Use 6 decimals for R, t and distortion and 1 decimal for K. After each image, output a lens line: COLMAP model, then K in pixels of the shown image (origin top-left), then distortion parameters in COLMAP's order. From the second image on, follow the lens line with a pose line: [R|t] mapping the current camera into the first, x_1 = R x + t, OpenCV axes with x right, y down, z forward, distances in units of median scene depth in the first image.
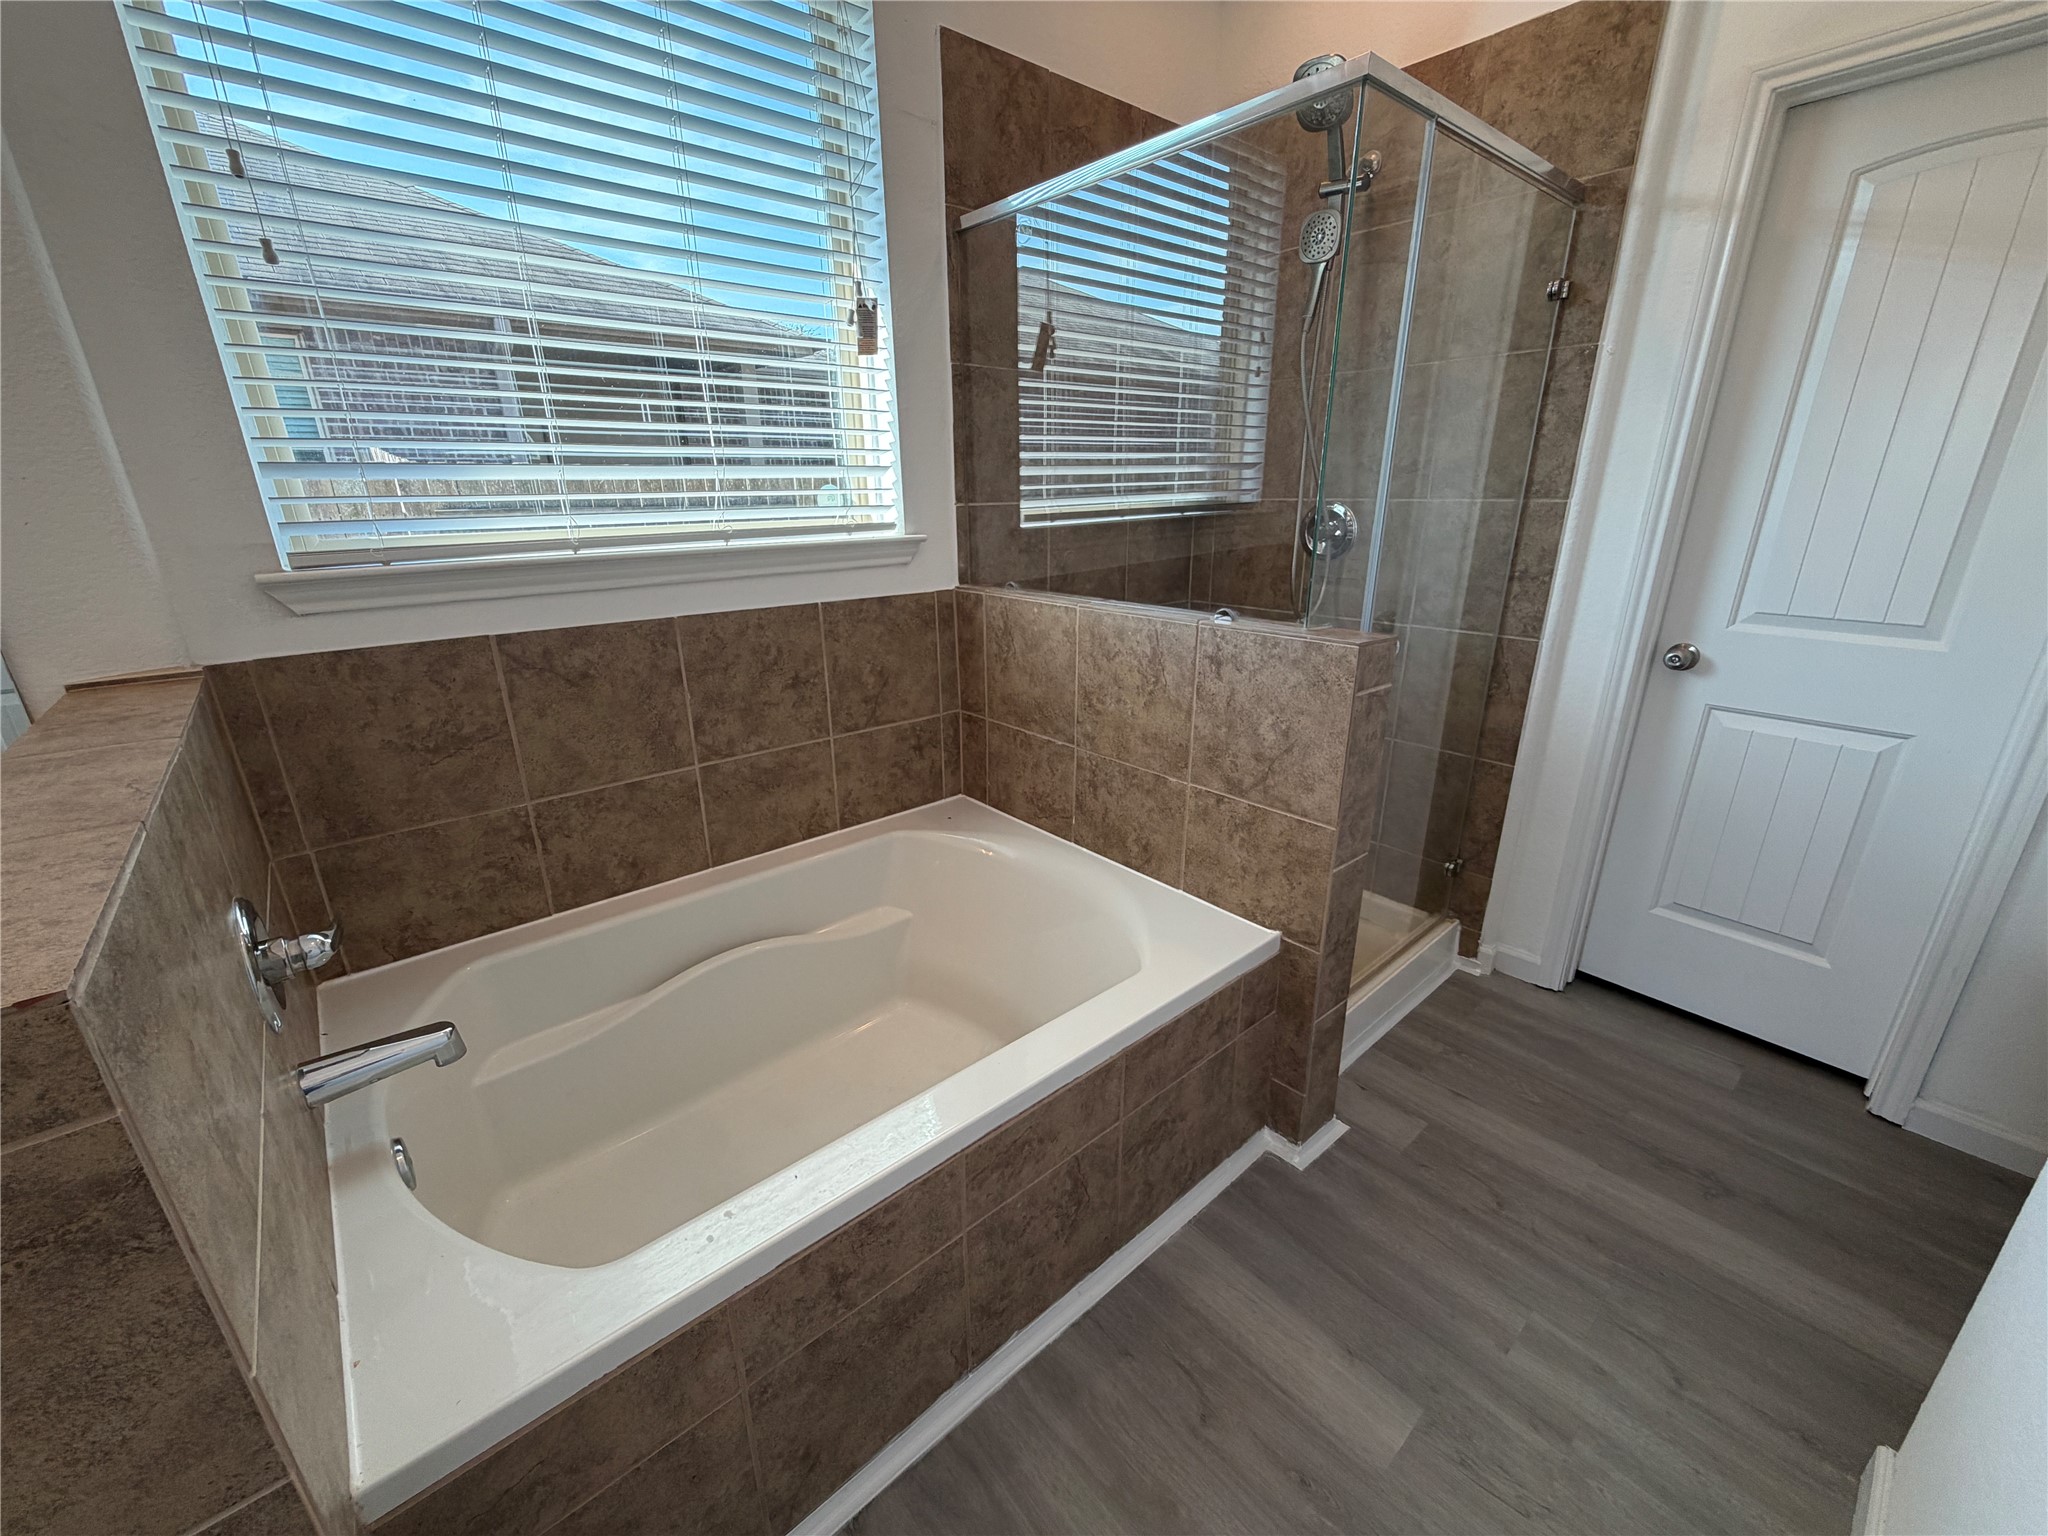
lens RADIAL K [[818.7, 0, 1016.5], [0, 818.7, 768.7], [0, 0, 1]] dist [0.001107, -0.000271]
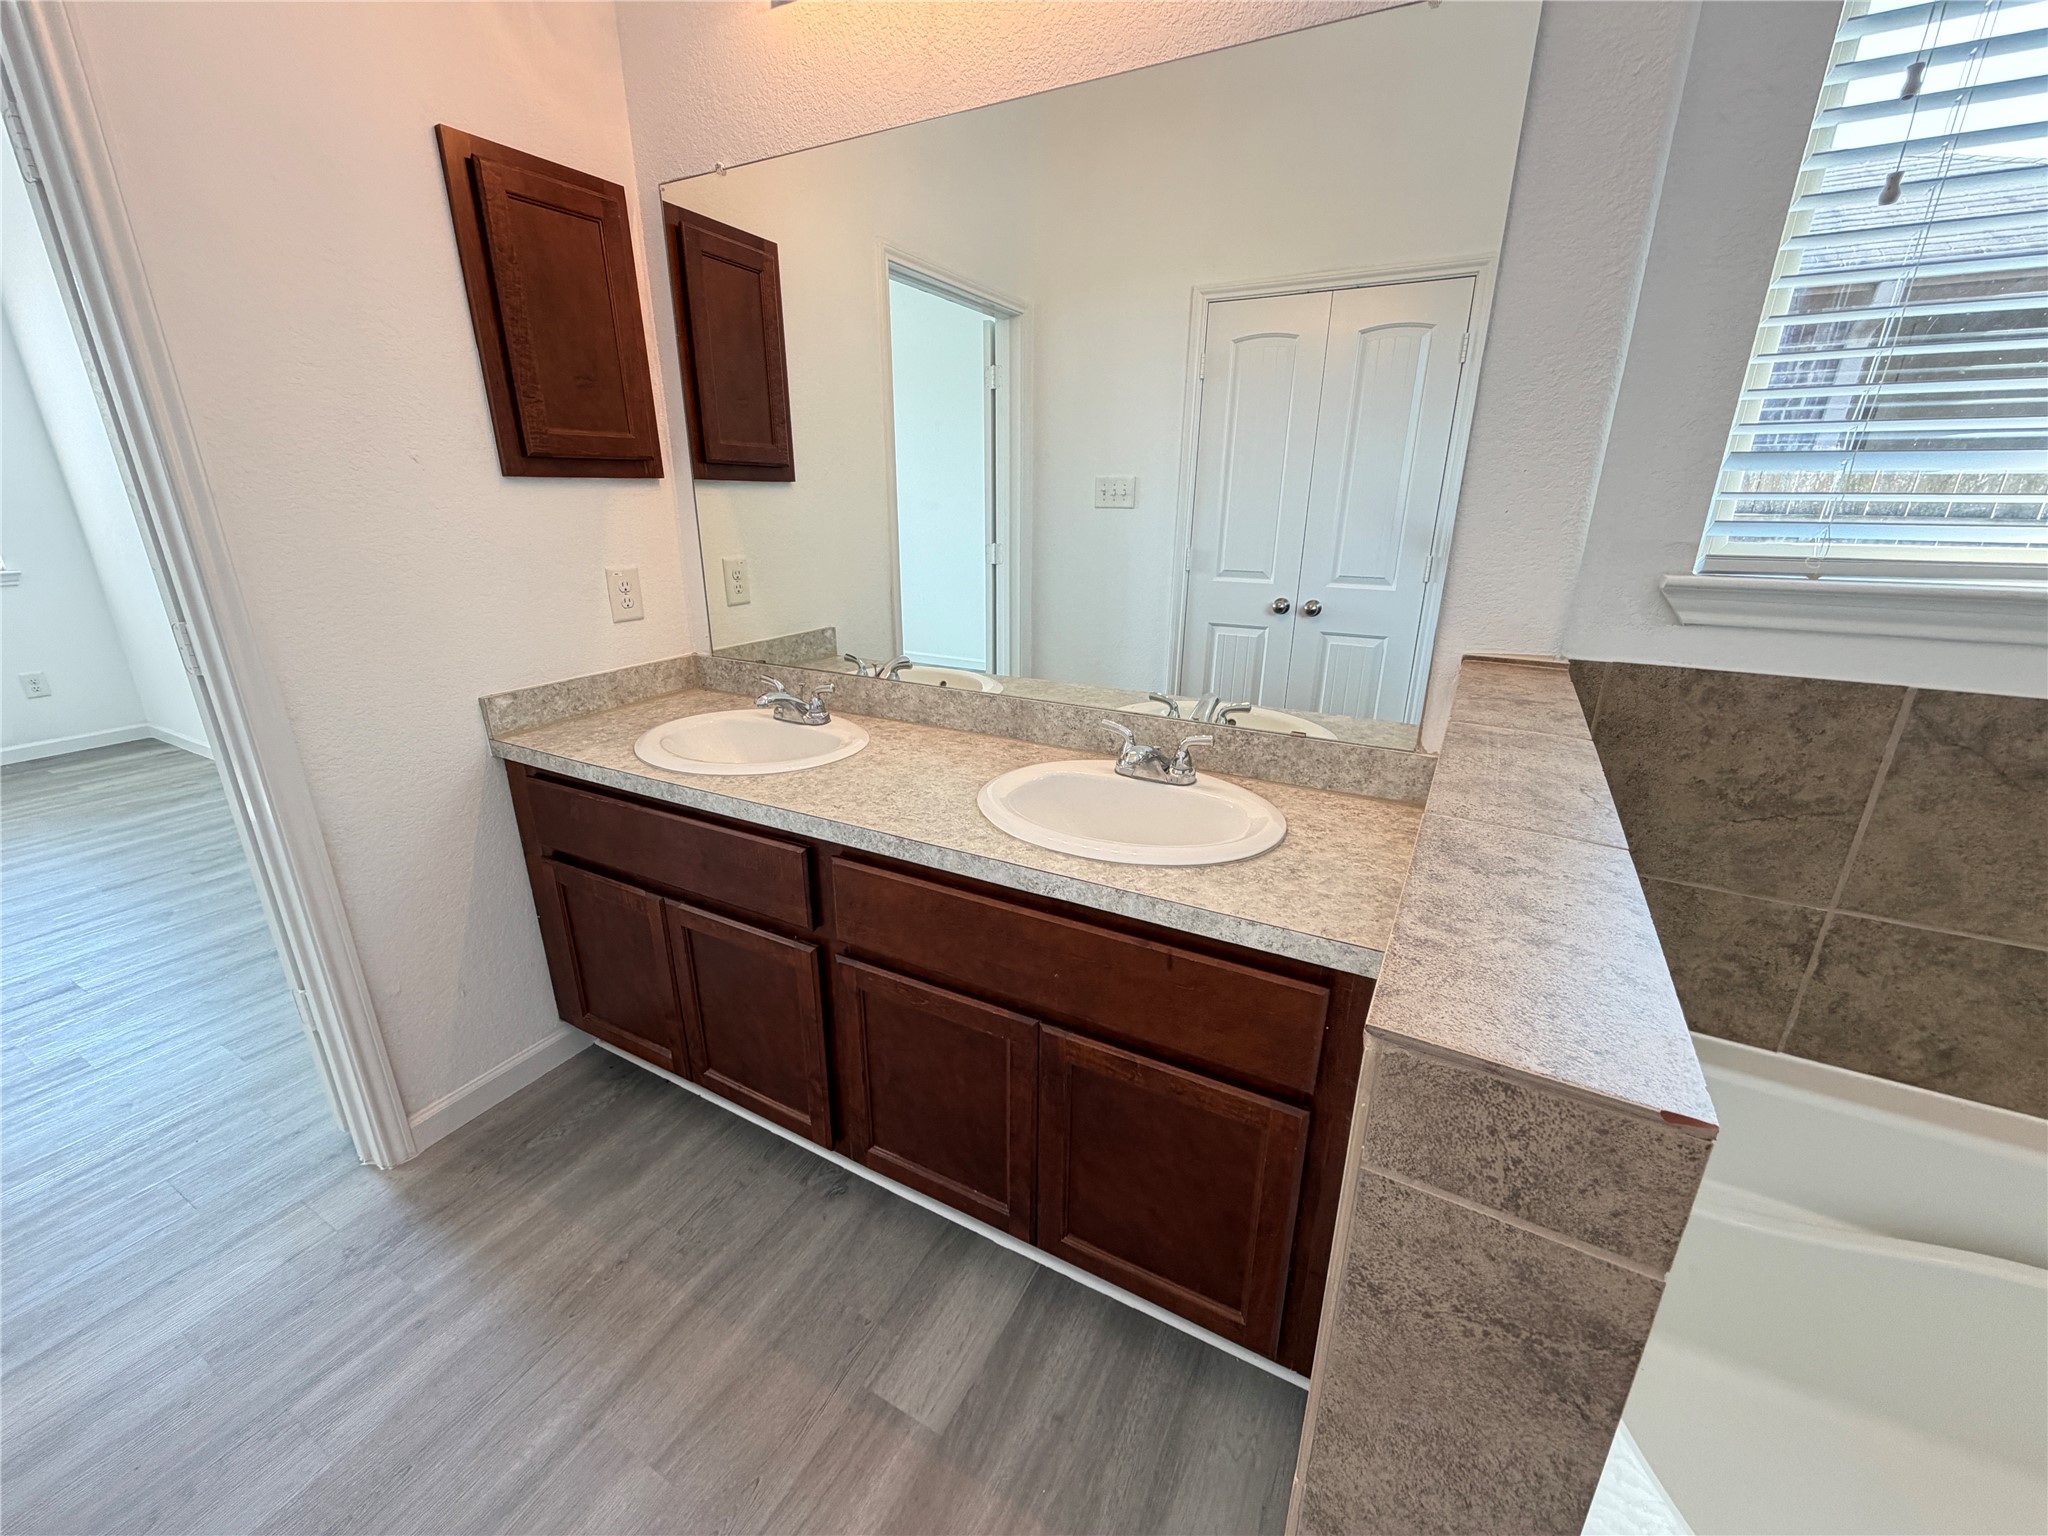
lens RADIAL K [[818.7, 0, 1016.5], [0, 818.7, 768.7], [0, 0, 1]] dist [0.001107, -0.000271]
pose [[0.341341, 0.314451, -0.885780, -0.225642], [-0.316868, 0.925713, 0.206520, 0.004112], [0.884918, 0.210182, 0.415624, 0.013500]]
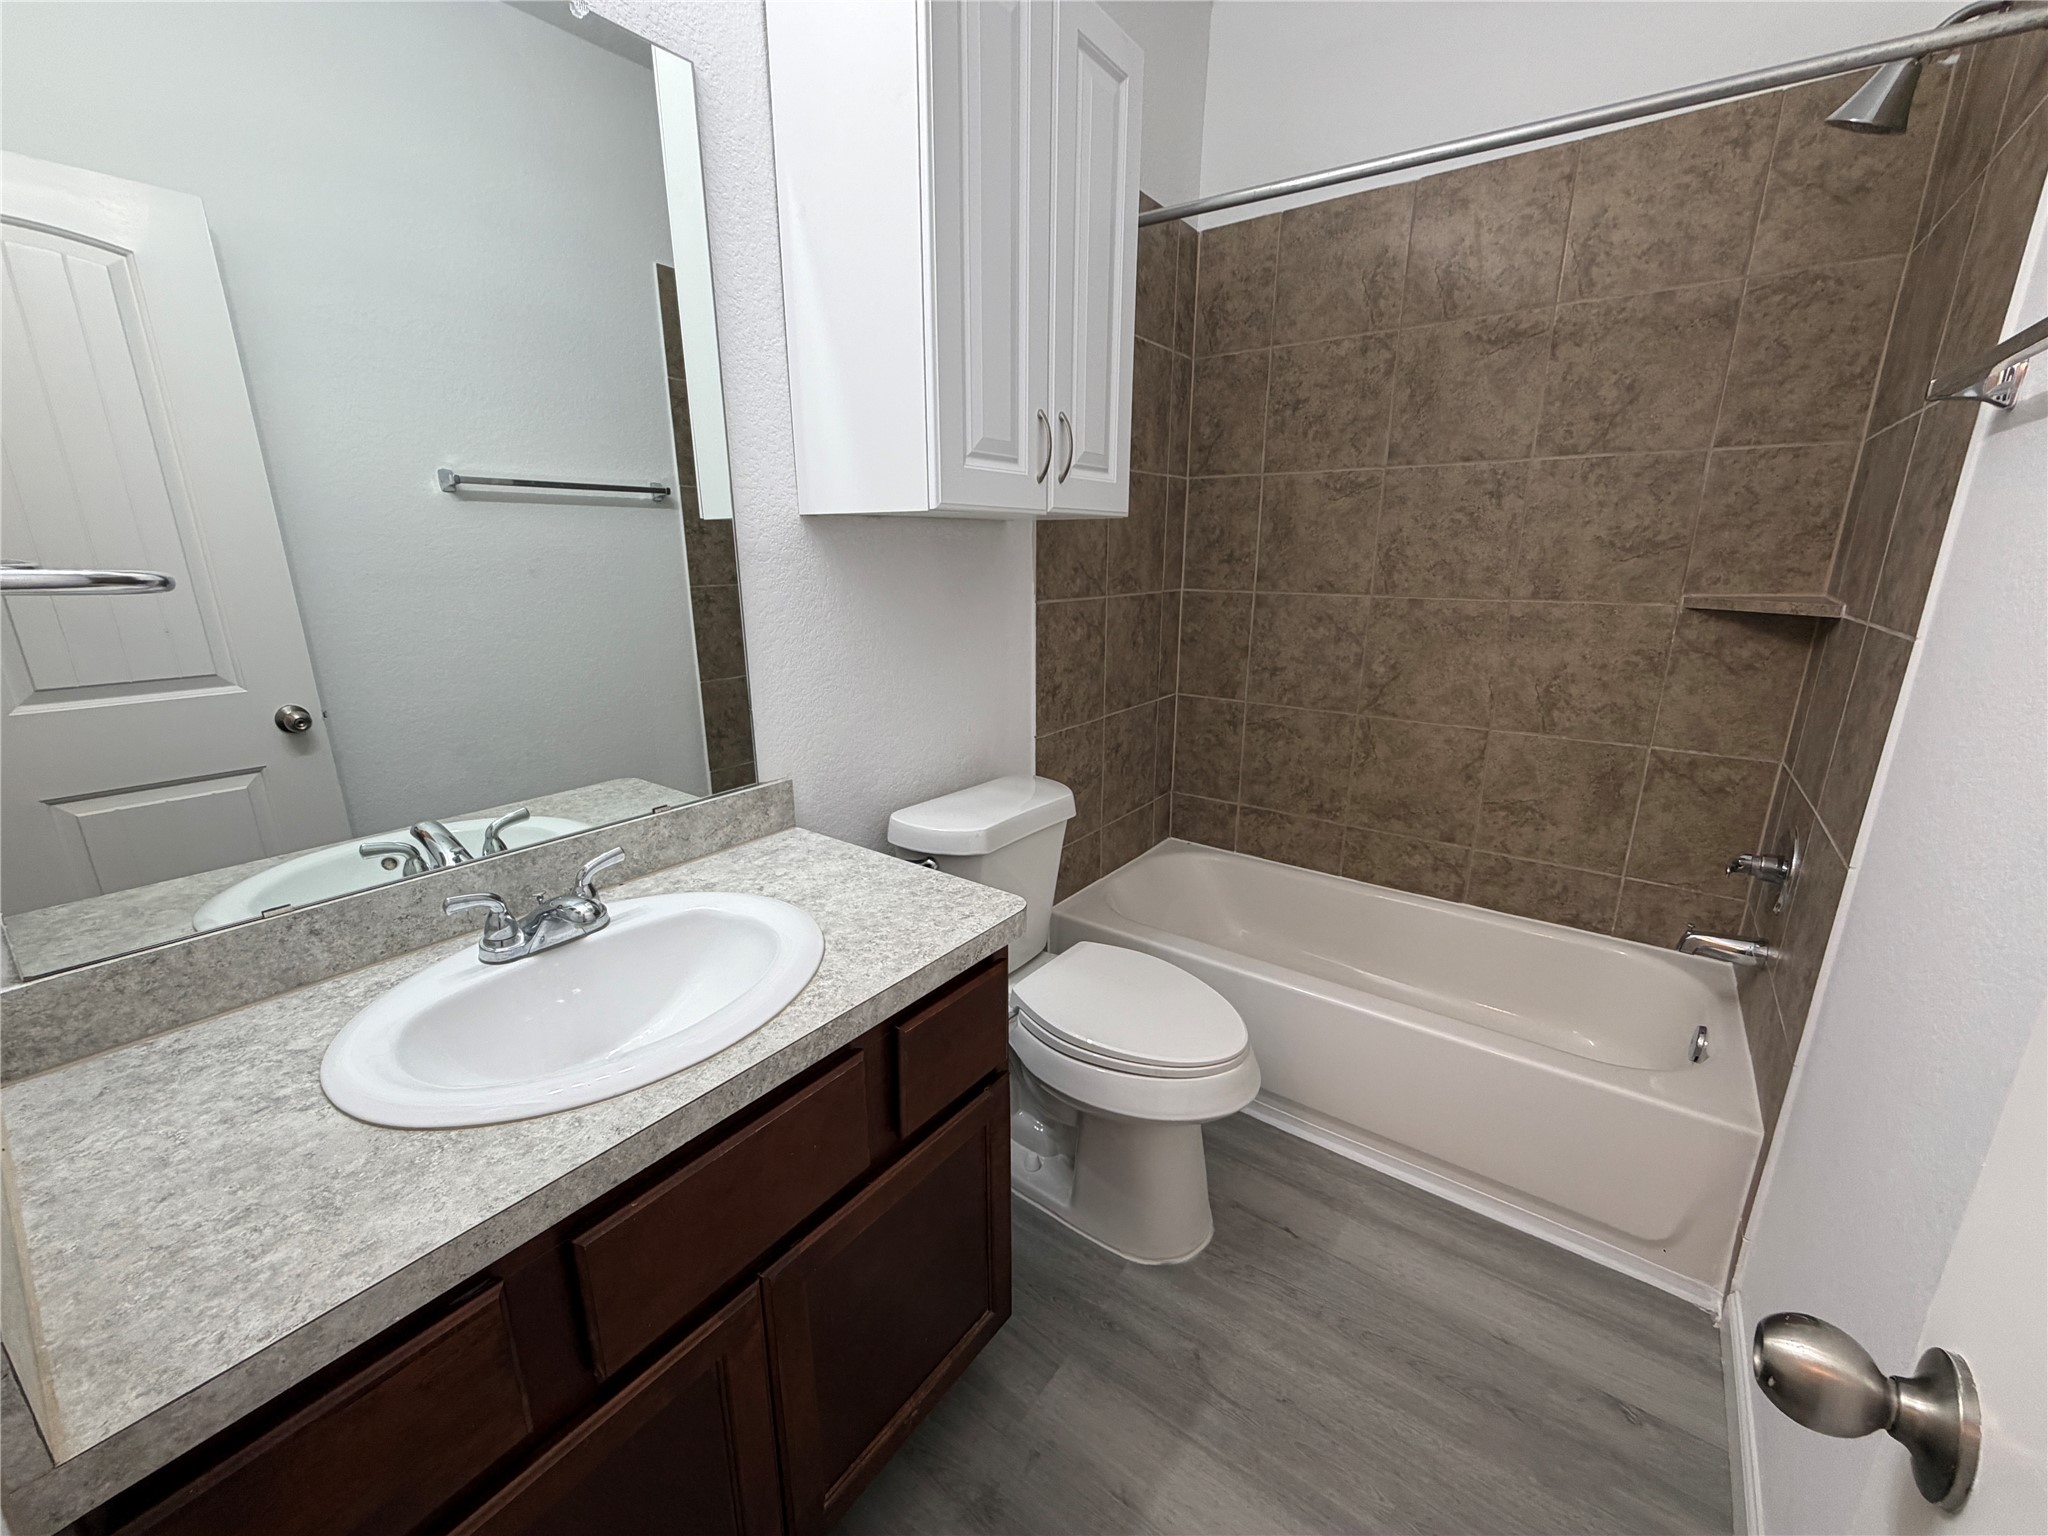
lens RADIAL K [[815.6, 0, 1011.5], [0, 815.6, 771.8], [0, 0, 1]] dist [0.000417, -0.000003]
pose [[0.981064, -0.043292, 0.188784, -1.092840], [0.056747, 0.996174, -0.066458, 0.197413], [-0.185185, 0.075912, 0.979767, -0.470681]]
